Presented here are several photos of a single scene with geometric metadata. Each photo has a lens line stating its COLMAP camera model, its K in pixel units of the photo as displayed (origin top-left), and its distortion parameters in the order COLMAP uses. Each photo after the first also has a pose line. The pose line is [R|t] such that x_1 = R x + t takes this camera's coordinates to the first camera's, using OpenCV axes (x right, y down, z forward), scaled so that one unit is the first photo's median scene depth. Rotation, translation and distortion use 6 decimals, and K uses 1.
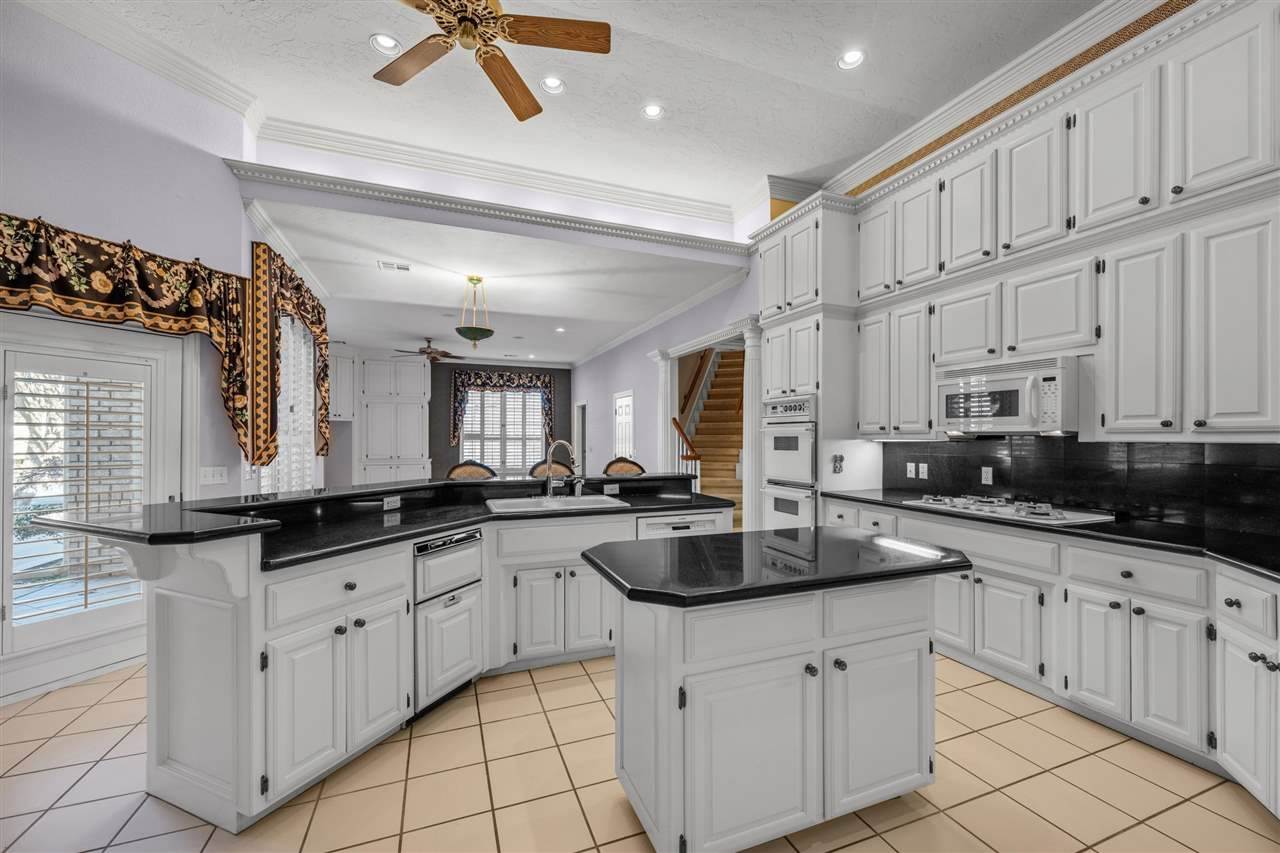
lens RADIAL K [[516.8, 0, 643.1], [0, 516.8, 436.1], [0, 0, 1]] dist [-0.000116, 0.000031]
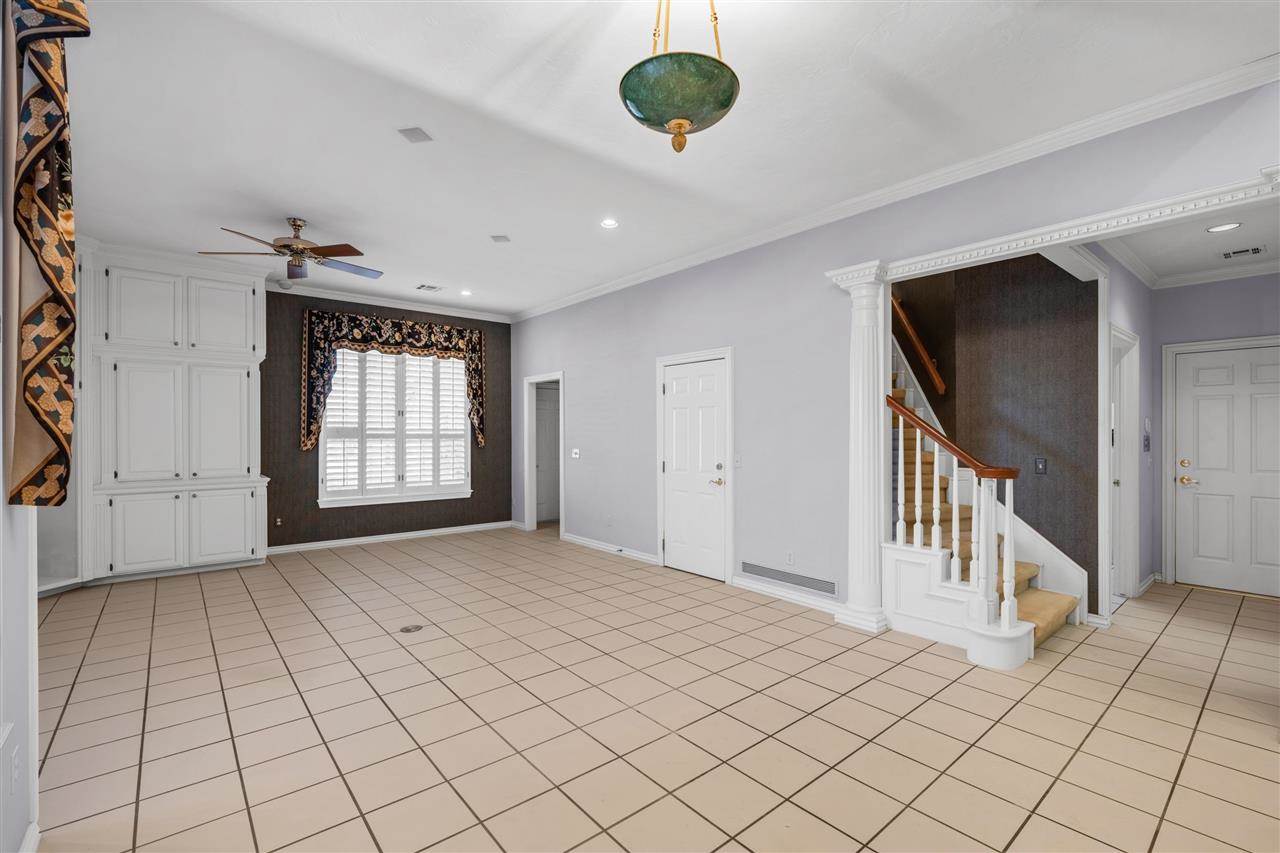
lens RADIAL K [[569.0, 0, 640.1], [0, 569.0, 431.9], [0, 0, 1]] dist [0.003895, 0.000304]
pose [[0.951433, -0.001295, 0.307852, -0.216497], [0.001798, 0.999997, -0.001351, 0.001413], [-0.307849, 0.001839, 0.951433, 0.325440]]
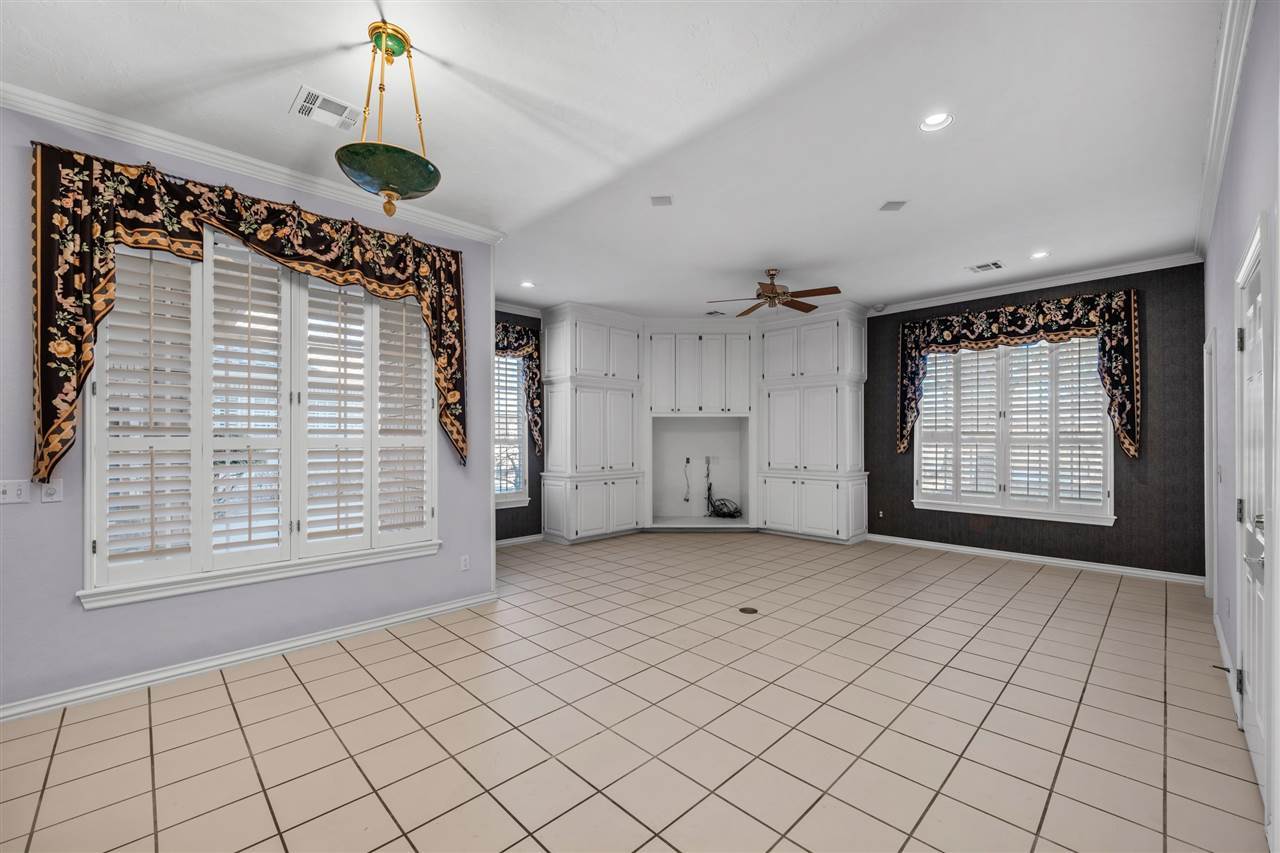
lens RADIAL K [[516.8, 0, 643.3], [0, 516.8, 437.5], [0, 0, 1]] dist [-0.000116, 0.000031]
pose [[0.381387, -0.002224, -0.924413, 0.061125], [0.002992, 0.999995, -0.001171, 0.001428], [0.924411, -0.002320, 0.381391, 0.497625]]
